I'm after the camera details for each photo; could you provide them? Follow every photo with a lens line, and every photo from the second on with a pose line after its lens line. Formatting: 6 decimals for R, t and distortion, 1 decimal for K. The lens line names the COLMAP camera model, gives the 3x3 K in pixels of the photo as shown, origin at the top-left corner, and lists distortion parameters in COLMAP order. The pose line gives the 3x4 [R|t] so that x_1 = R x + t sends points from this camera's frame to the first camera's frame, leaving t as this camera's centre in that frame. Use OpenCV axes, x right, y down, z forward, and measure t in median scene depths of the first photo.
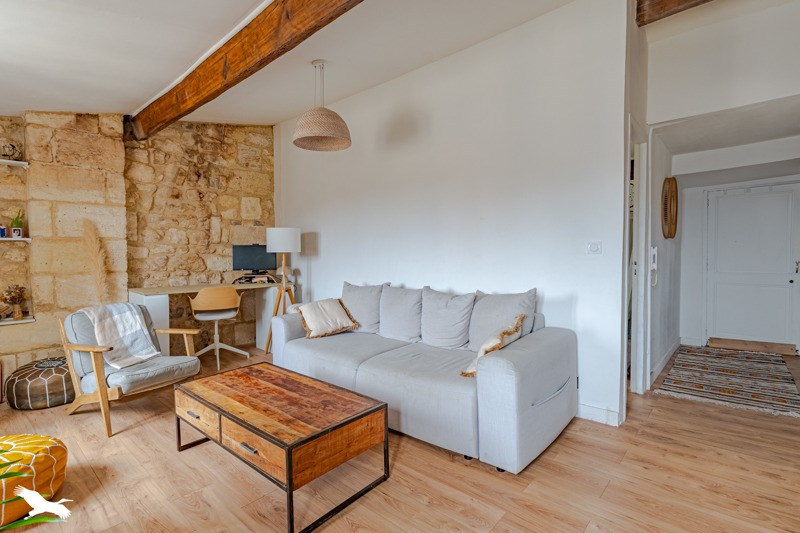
lens RADIAL K [[383.2, 0, 397.9], [0, 383.2, 264.7], [0, 0, 1]] dist [-0.004451, -0.000312]
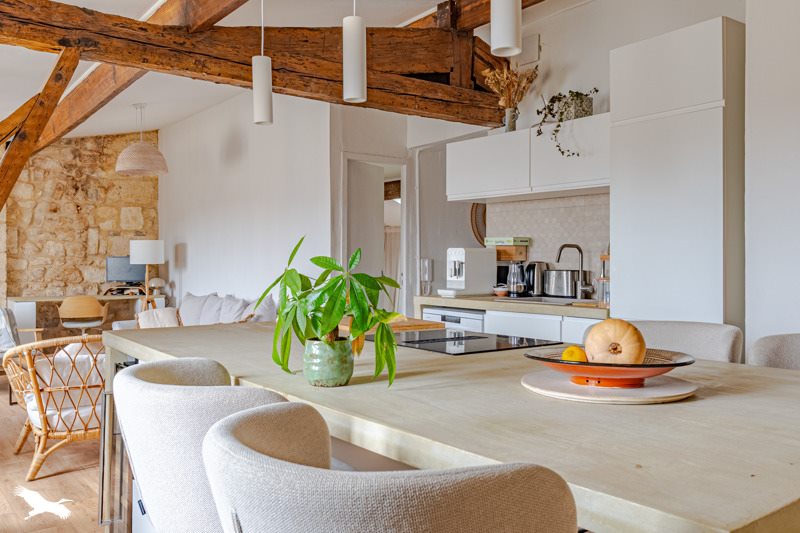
lens RADIAL K [[675.4, 0, 399.0], [0, 675.4, 263.7], [0, 0, 1]] dist [-0.015112, -0.009022]
pose [[0.982767, -0.000612, -0.184849, 0.687862], [-0.004416, 0.999631, -0.026787, 0.011779], [0.184798, 0.027141, 0.982402, -0.628284]]
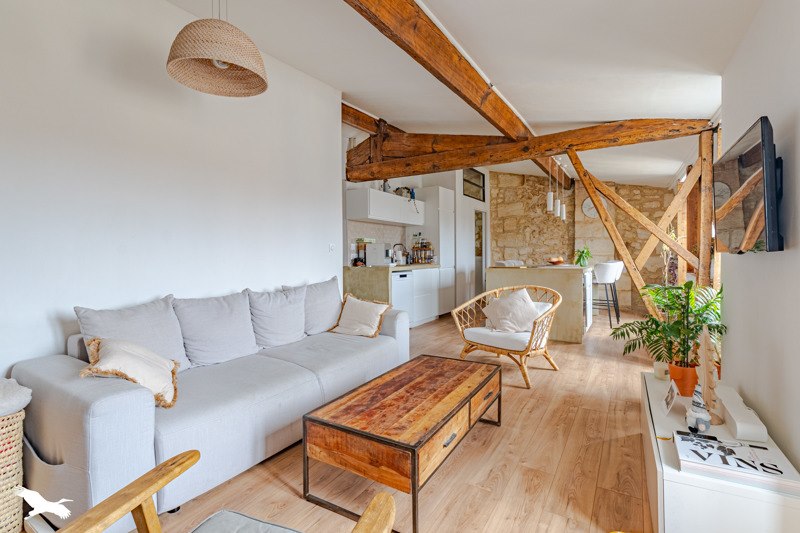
lens RADIAL K [[383.2, 0, 397.0], [0, 383.2, 262.6], [0, 0, 1]] dist [-0.004451, -0.000312]
pose [[-0.170774, -0.020534, 0.985096, -0.641013], [0.039604, 0.998832, 0.027686, -0.011374], [-0.984514, 0.043742, -0.169761, 0.595887]]
